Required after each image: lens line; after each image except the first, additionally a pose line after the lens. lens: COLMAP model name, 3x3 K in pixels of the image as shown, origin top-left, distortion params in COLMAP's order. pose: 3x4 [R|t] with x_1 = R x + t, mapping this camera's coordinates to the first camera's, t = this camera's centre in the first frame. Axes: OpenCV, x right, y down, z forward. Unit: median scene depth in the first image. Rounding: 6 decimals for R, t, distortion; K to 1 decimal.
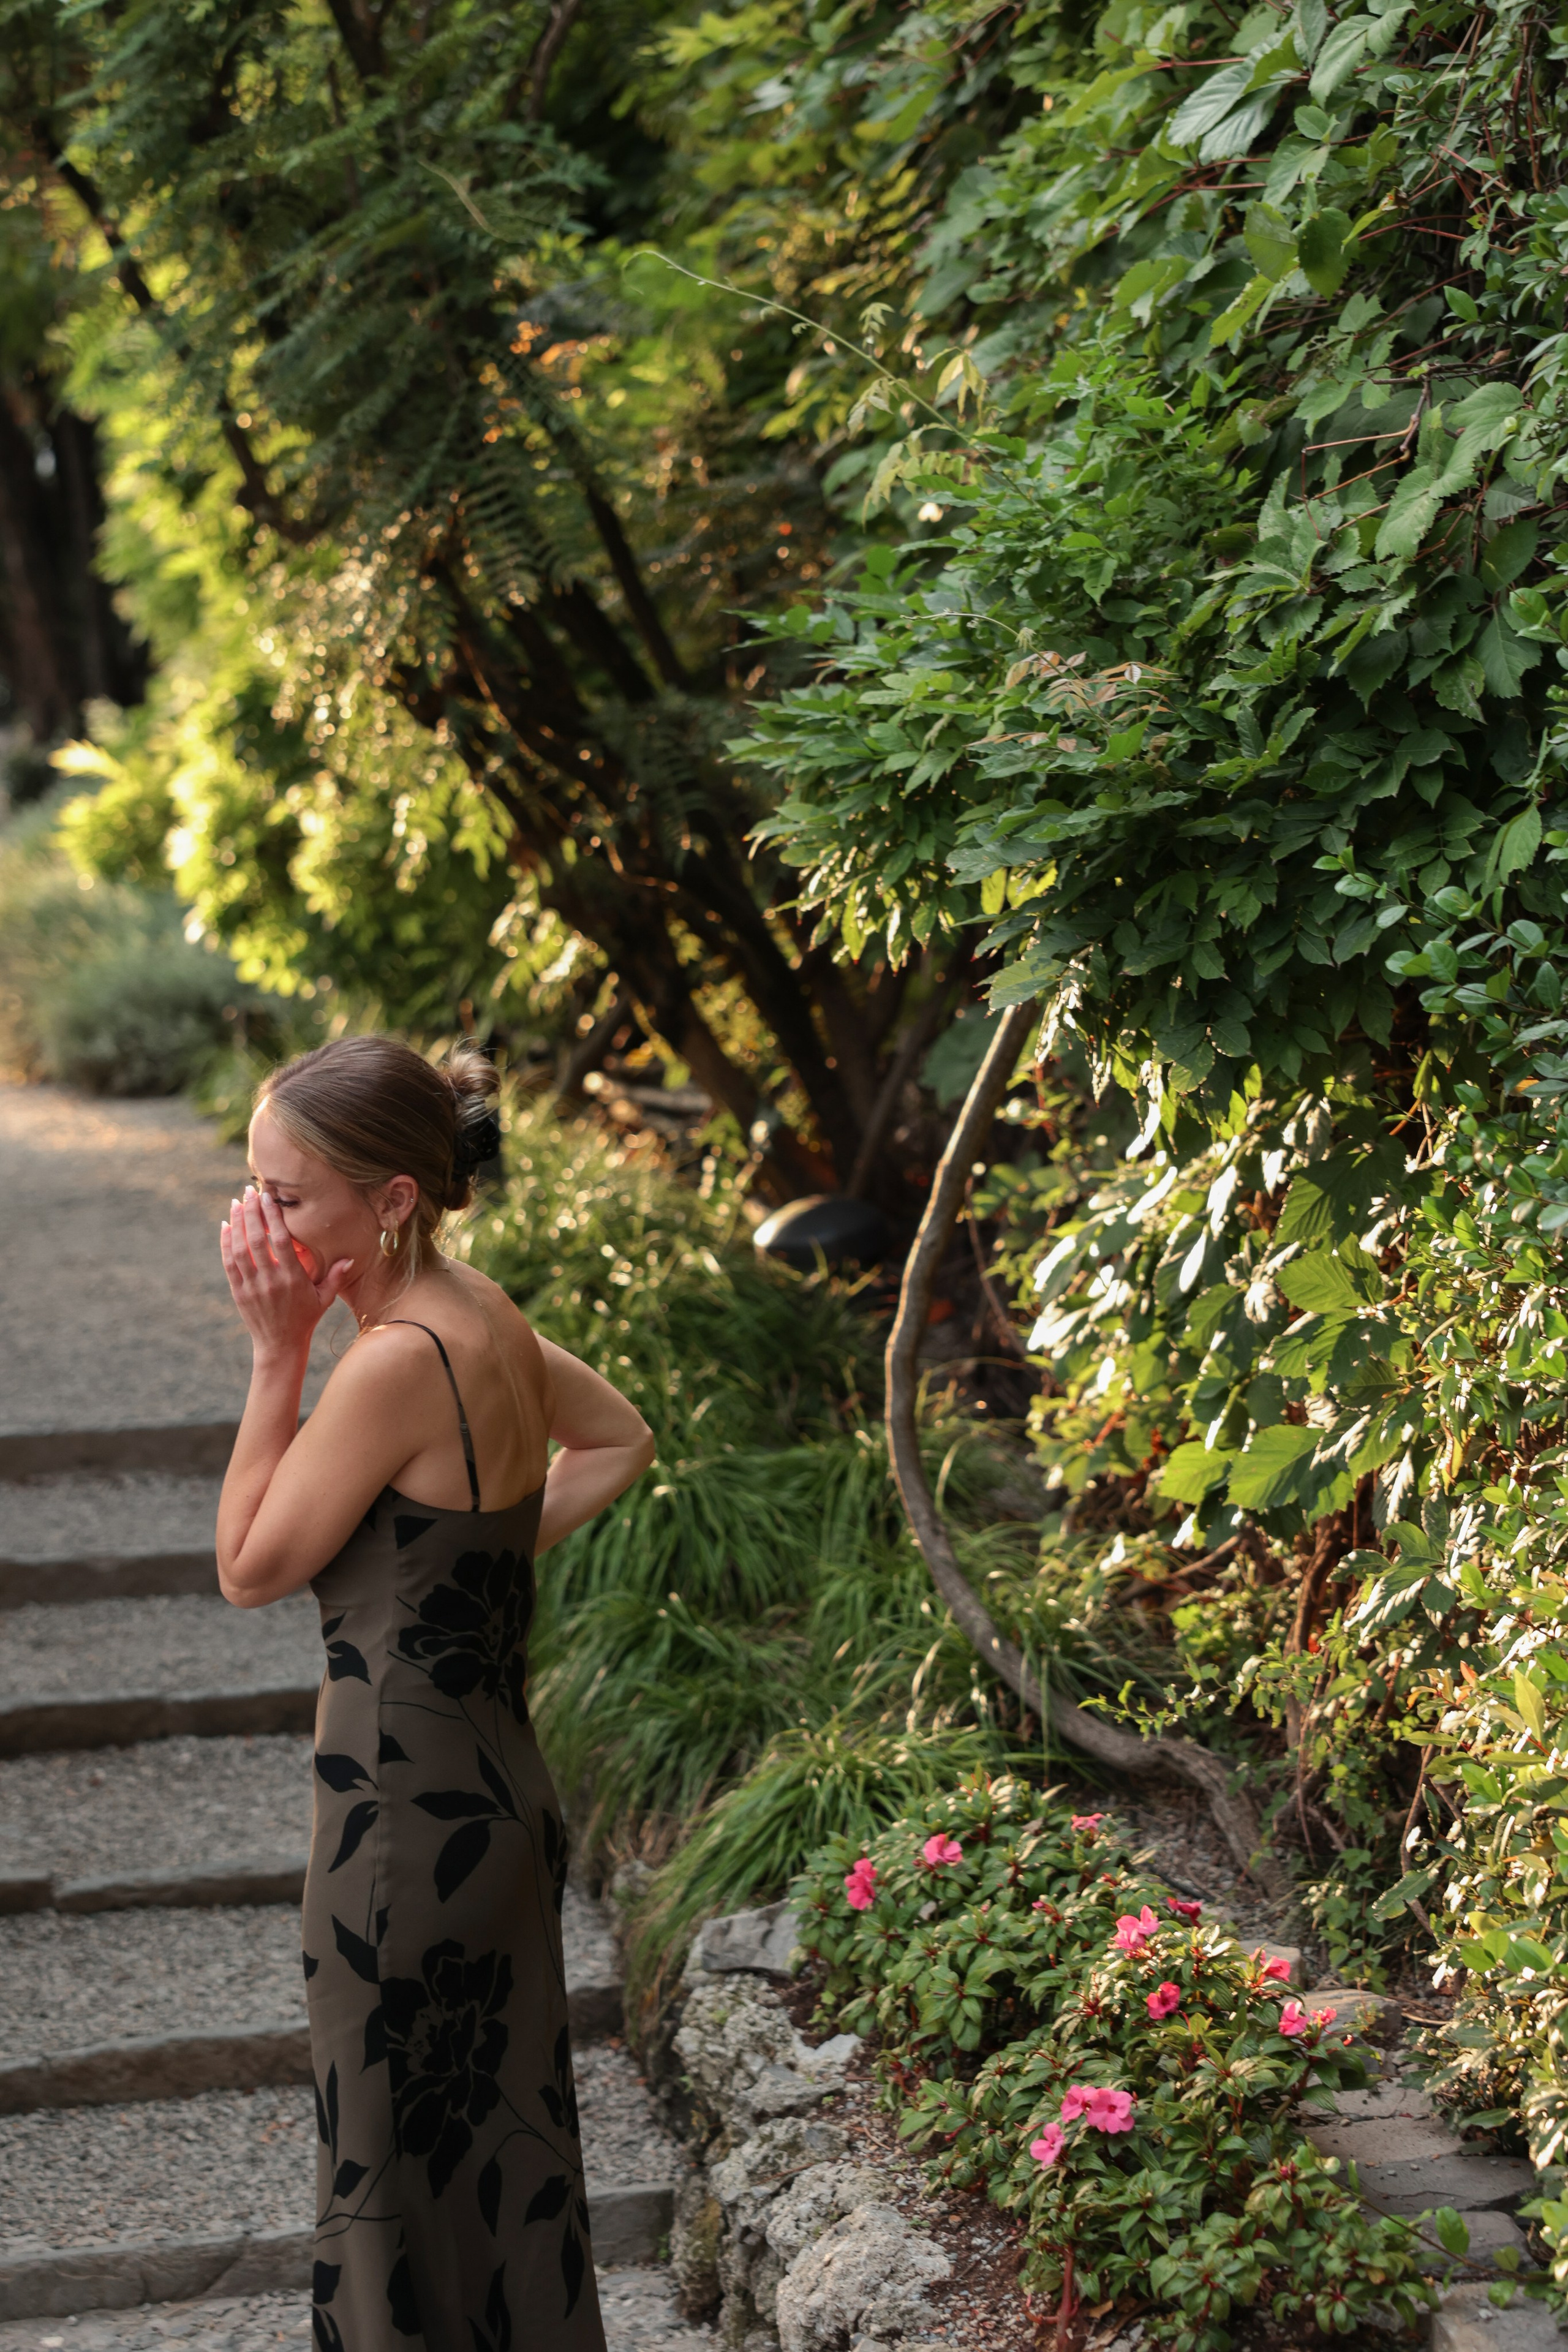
lens RADIAL K [[4520.0, 0, 829.2], [0, 4520.0, 1184.6], [0, 0, 1]] dist [0.236486, 0.000000]
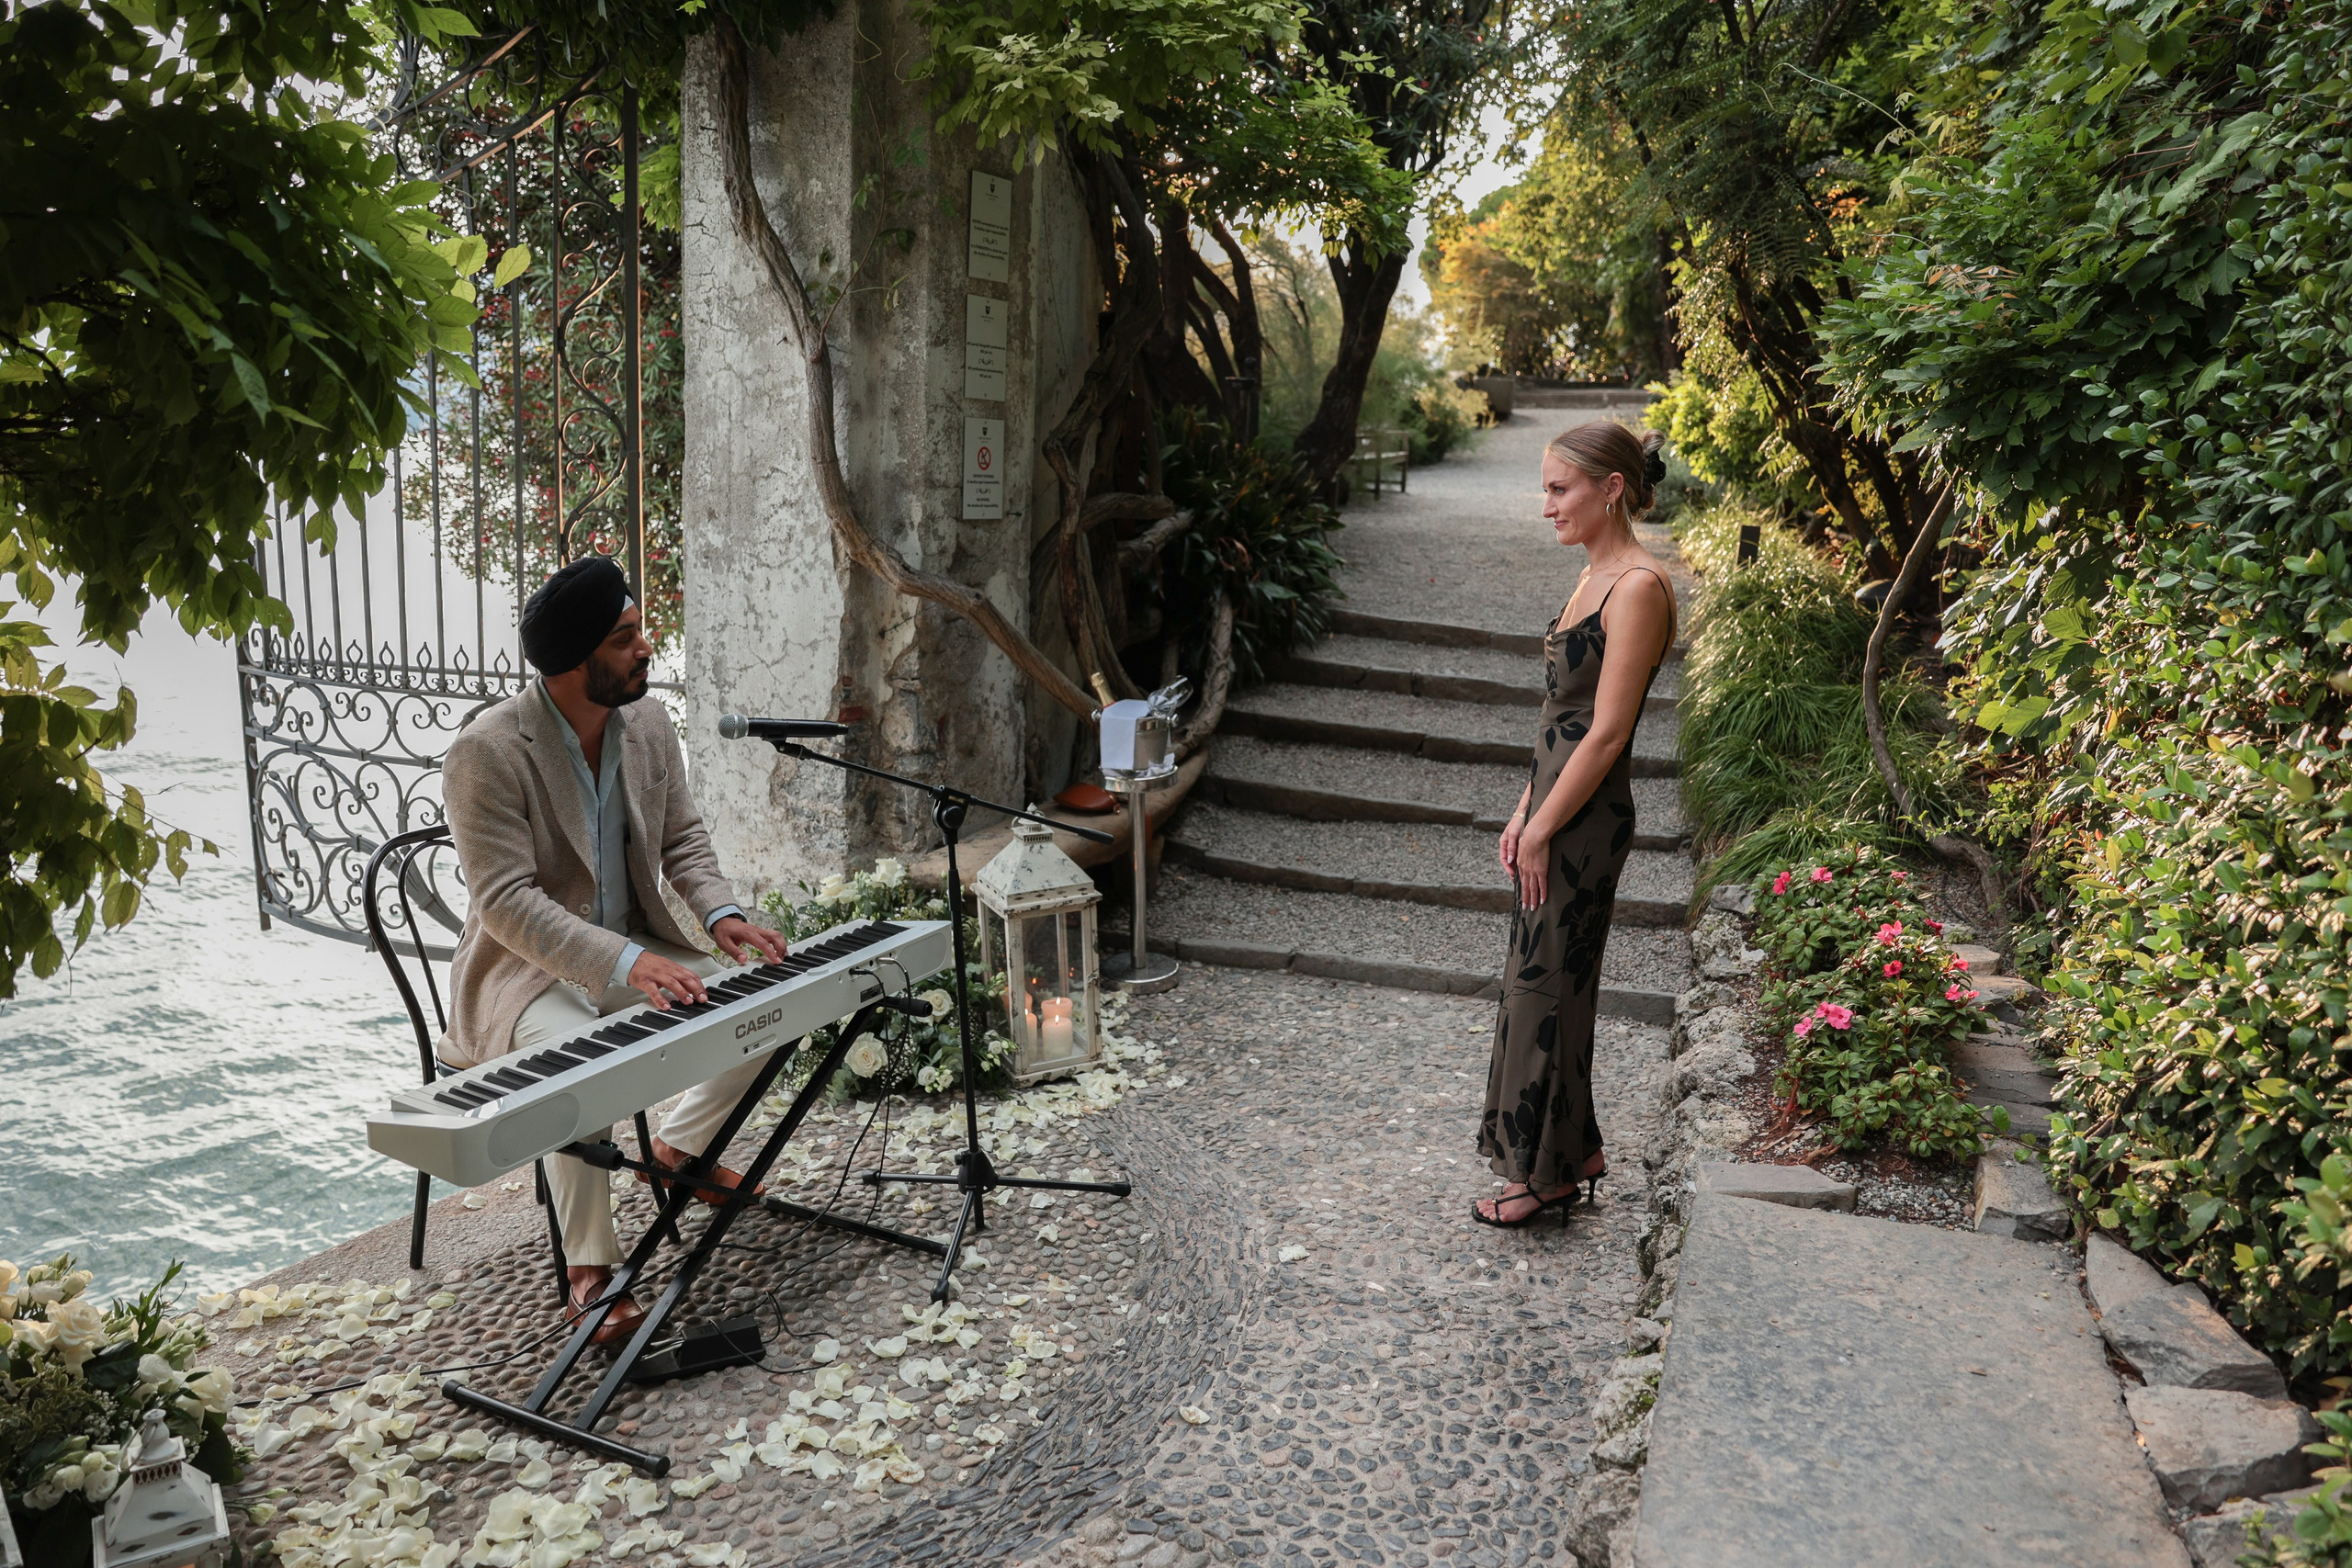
lens RADIAL K [[1626.8, 0, 1182.7], [0, 1626.8, 798.9], [0, 0, 1]] dist [-0.077990, 0.048520]
pose [[0.887741, 0.172476, -0.426811, 0.077206], [-0.108273, 0.979379, 0.170571, 0.019714], [0.447429, -0.105211, 0.888109, 0.231300]]
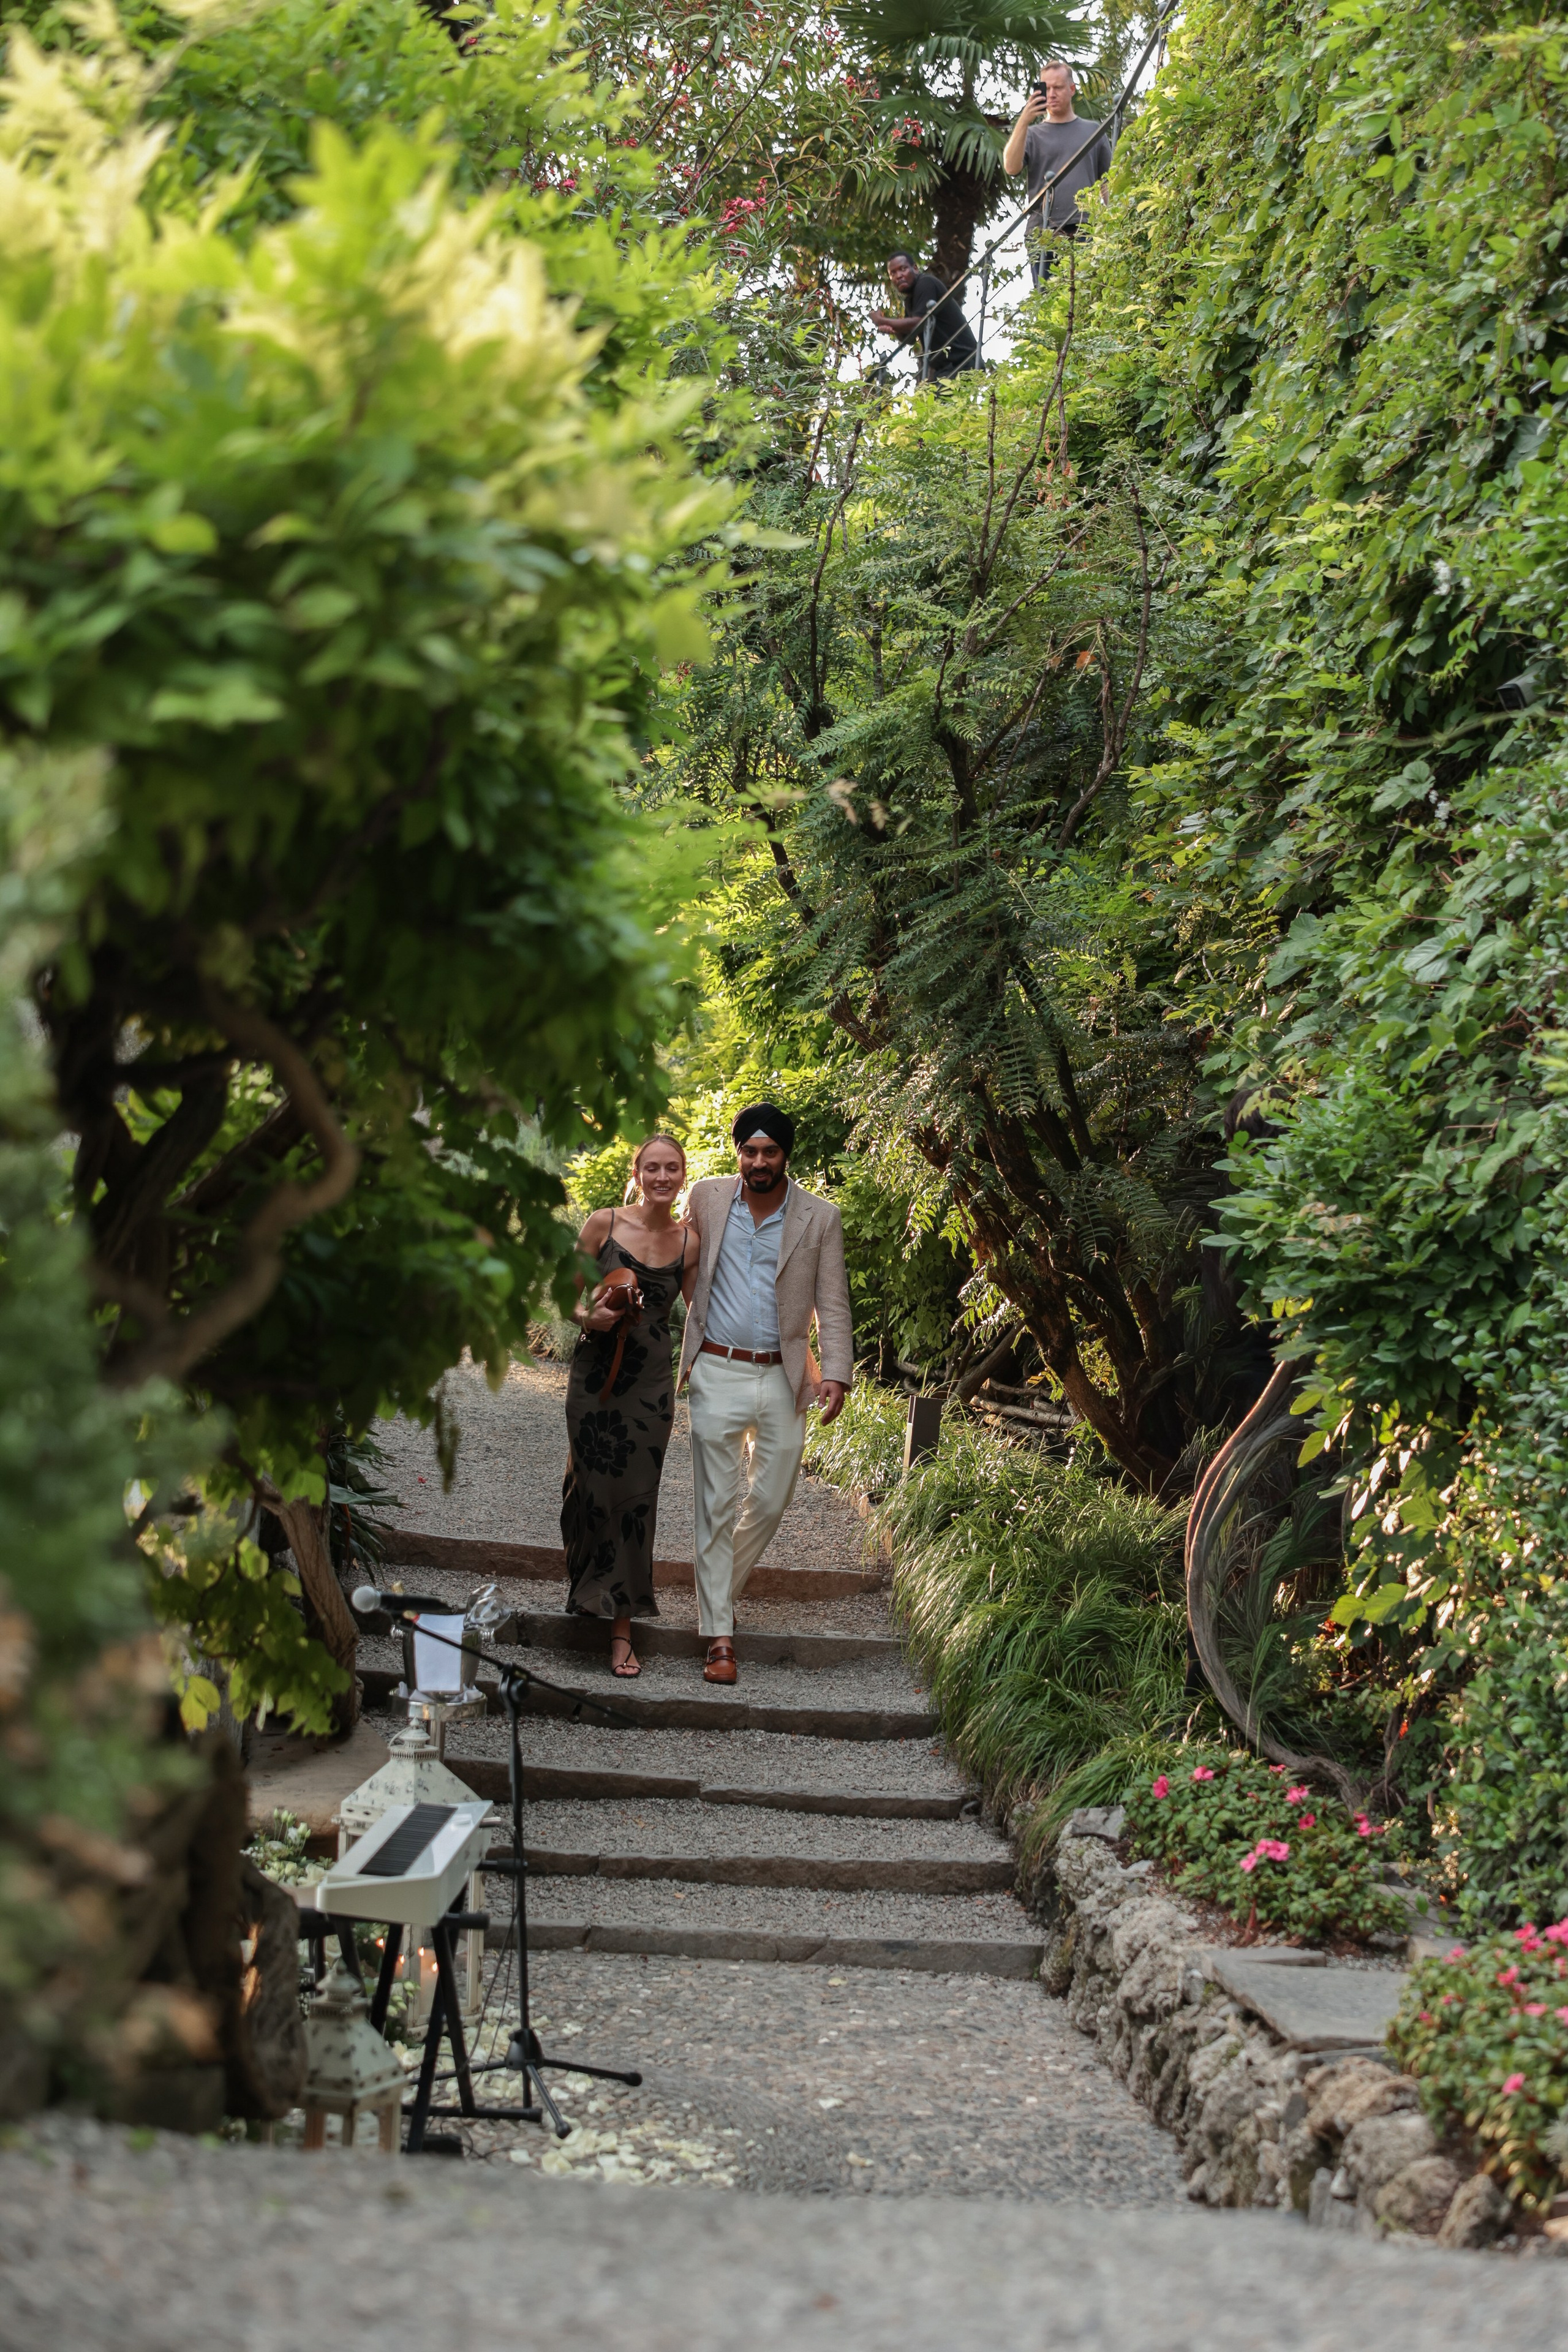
lens RADIAL K [[4520.0, 0, 794.7], [0, 4520.0, 1175.5], [0, 0, 1]] dist [0.236486, 0.000000]
pose [[0.991466, 0.114621, -0.062105, -0.064037], [-0.119332, 0.989757, -0.078370, 0.066389], [0.052486, 0.085112, 0.994988, -1.109778]]
